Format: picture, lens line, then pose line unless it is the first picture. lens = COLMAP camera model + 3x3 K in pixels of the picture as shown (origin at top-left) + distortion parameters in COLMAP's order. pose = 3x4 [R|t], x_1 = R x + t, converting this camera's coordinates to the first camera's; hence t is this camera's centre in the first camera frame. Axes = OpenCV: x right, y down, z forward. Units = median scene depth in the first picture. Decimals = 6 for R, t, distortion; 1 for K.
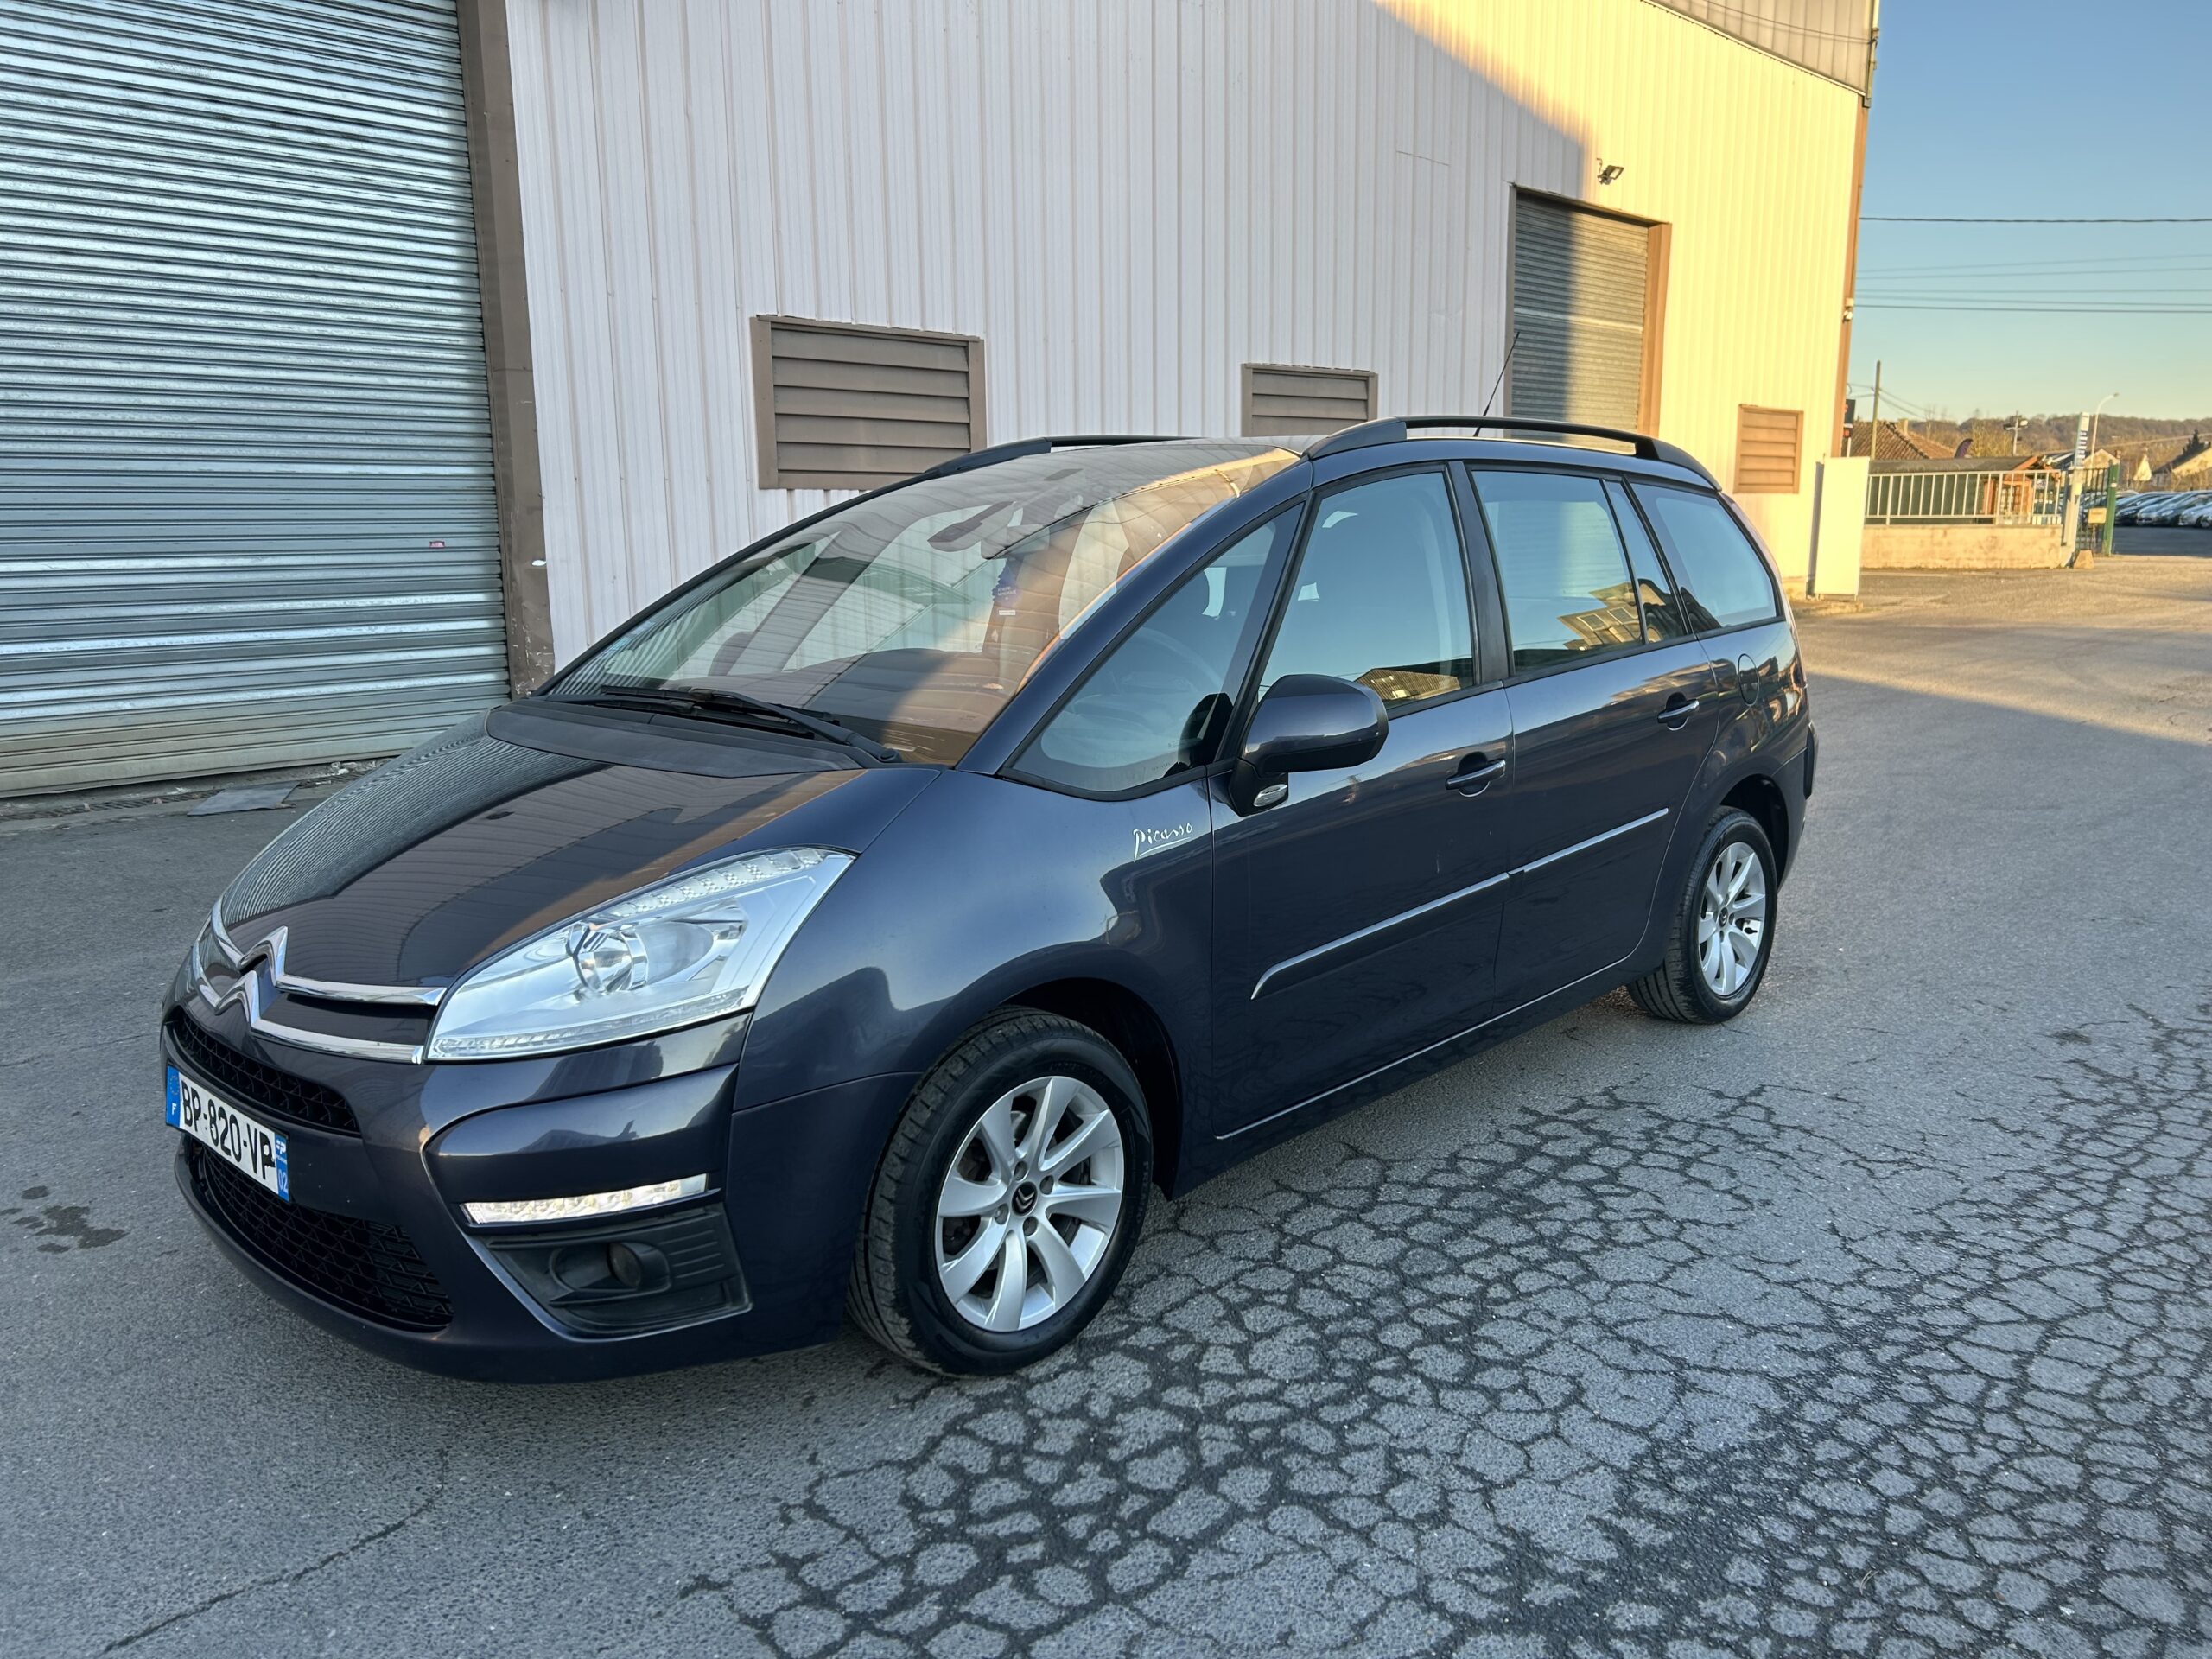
lens RADIAL K [[1680.9, 0, 1093.8], [0, 1680.9, 851.9], [0, 0, 1]] dist [0.061831, -0.059422]
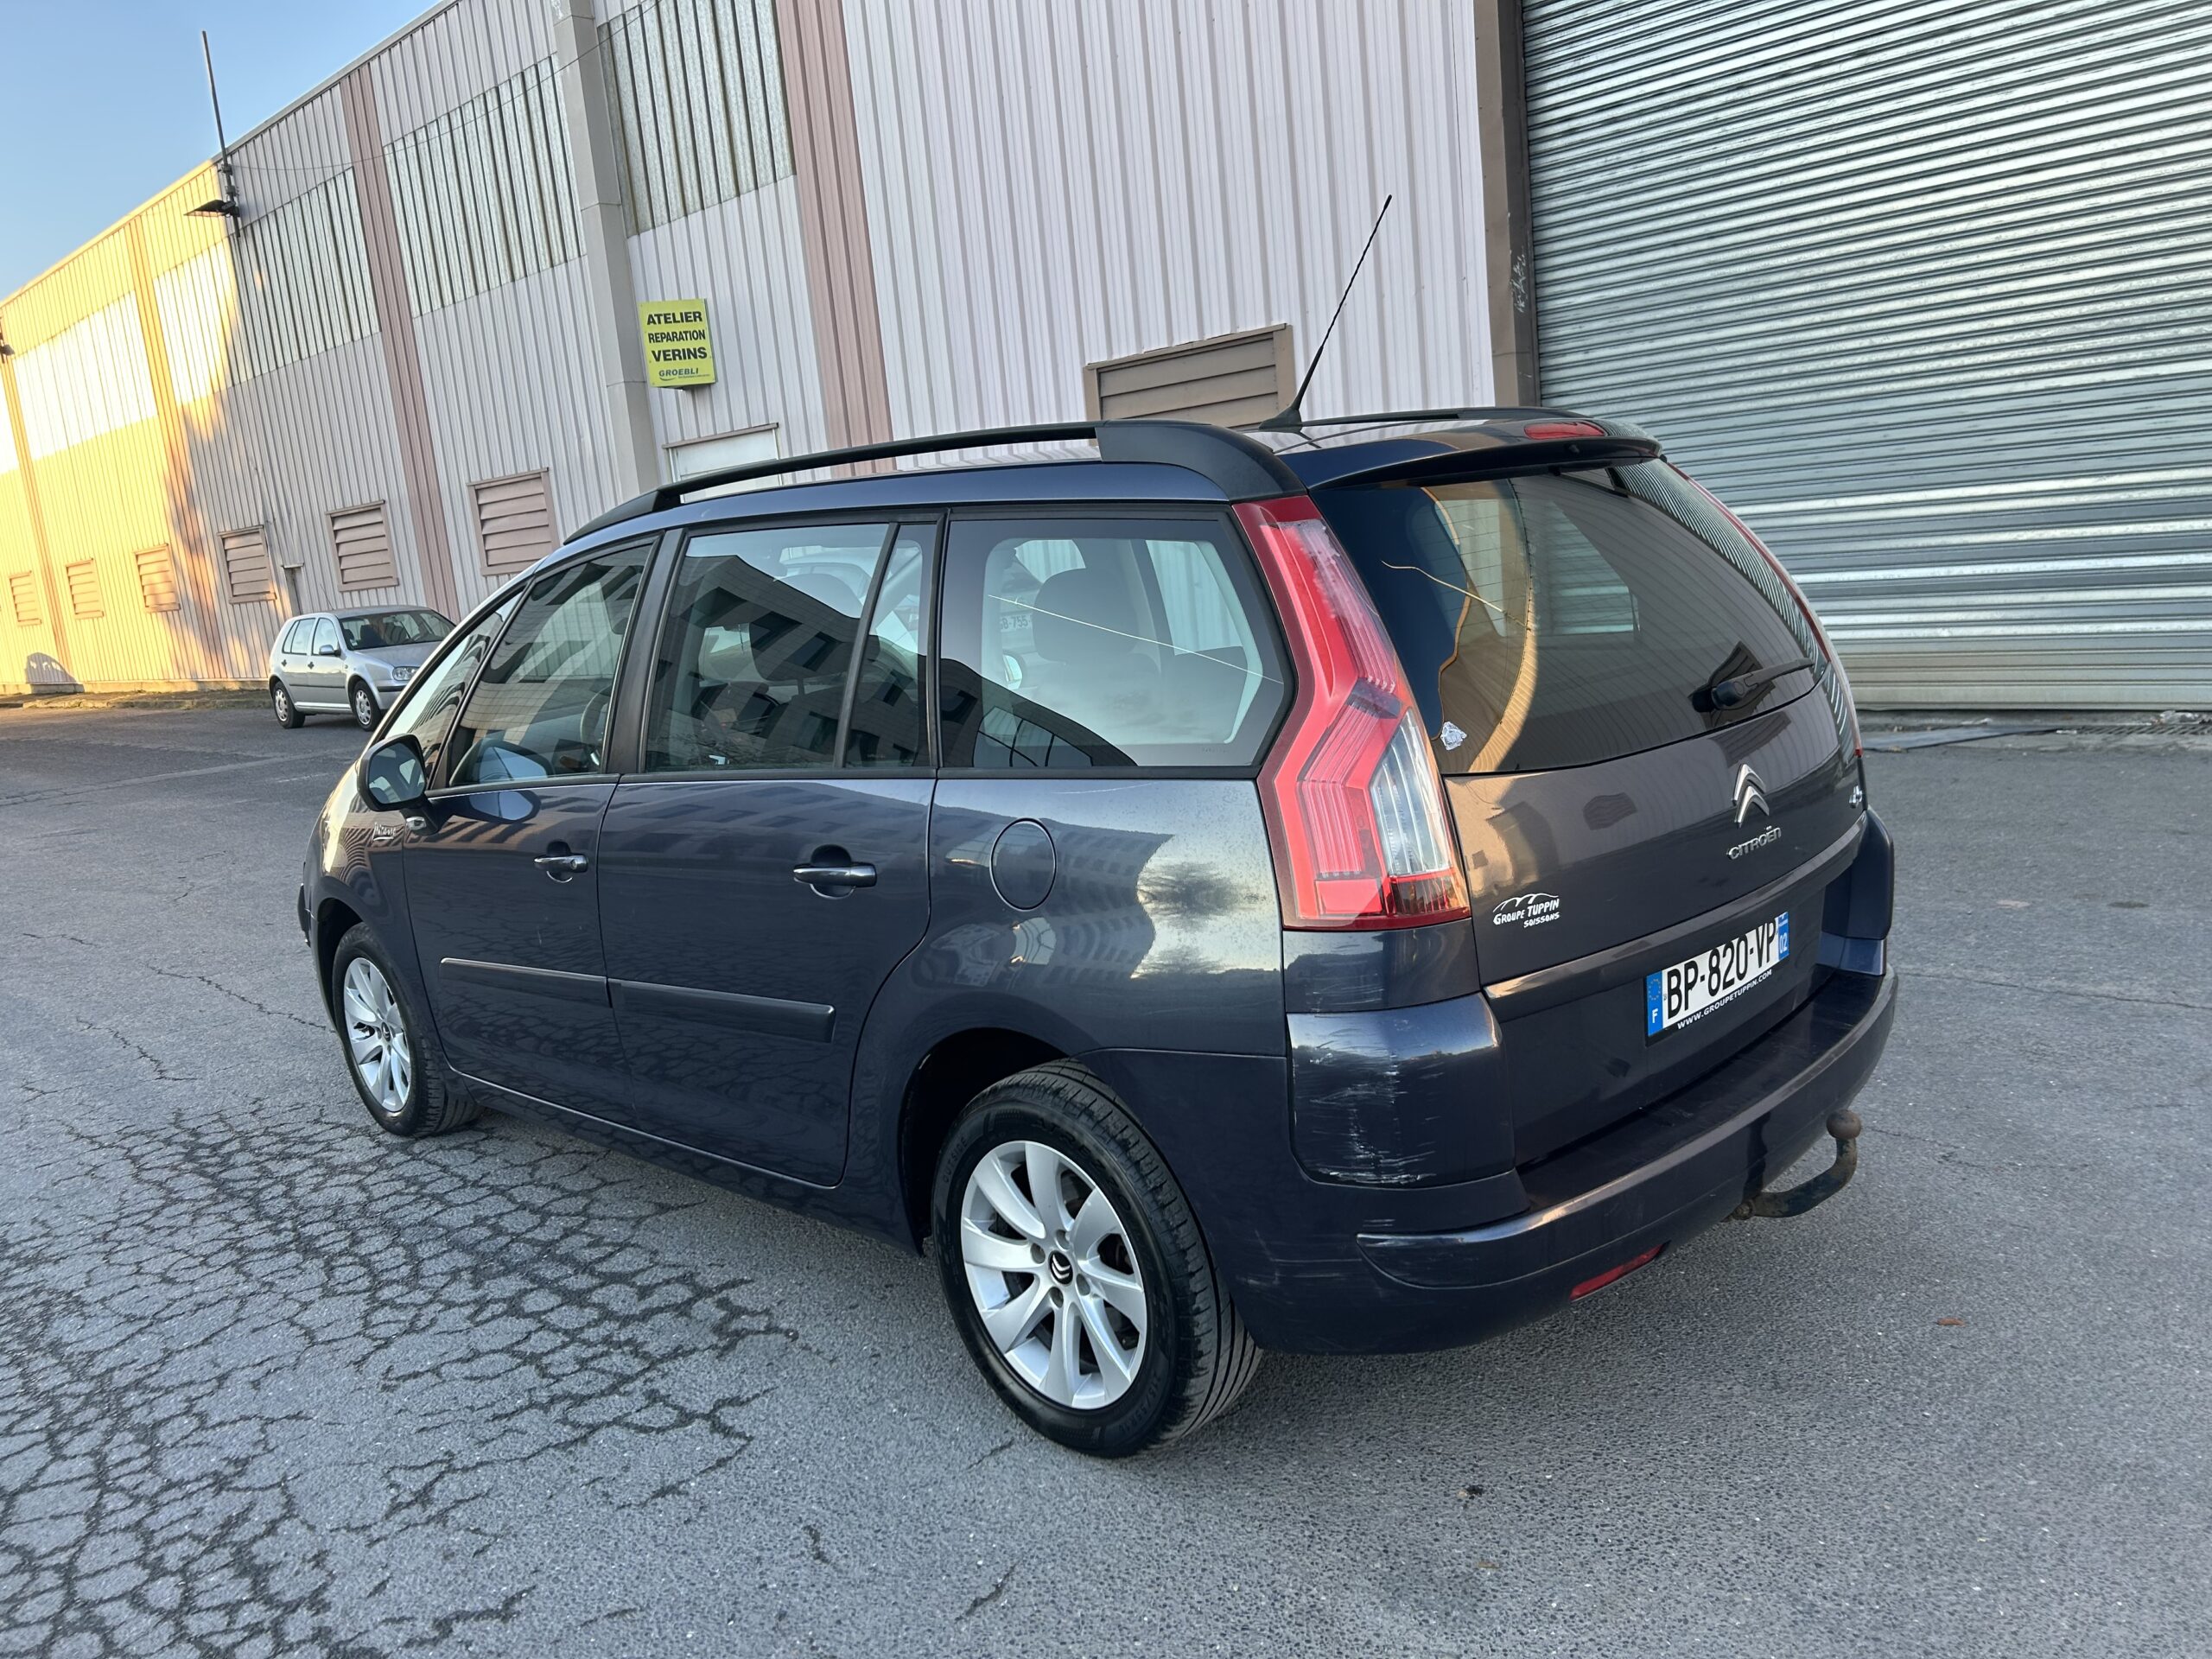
lens RADIAL K [[1680.9, 0, 1096.3], [0, 1680.9, 813.9], [0, 0, 1]] dist [0.061831, -0.059422]
pose [[-0.023960, 0.177538, -0.983822, 1.324589], [-0.100471, 0.978695, 0.179059, -0.315484], [0.994651, 0.103136, -0.005613, 1.459751]]
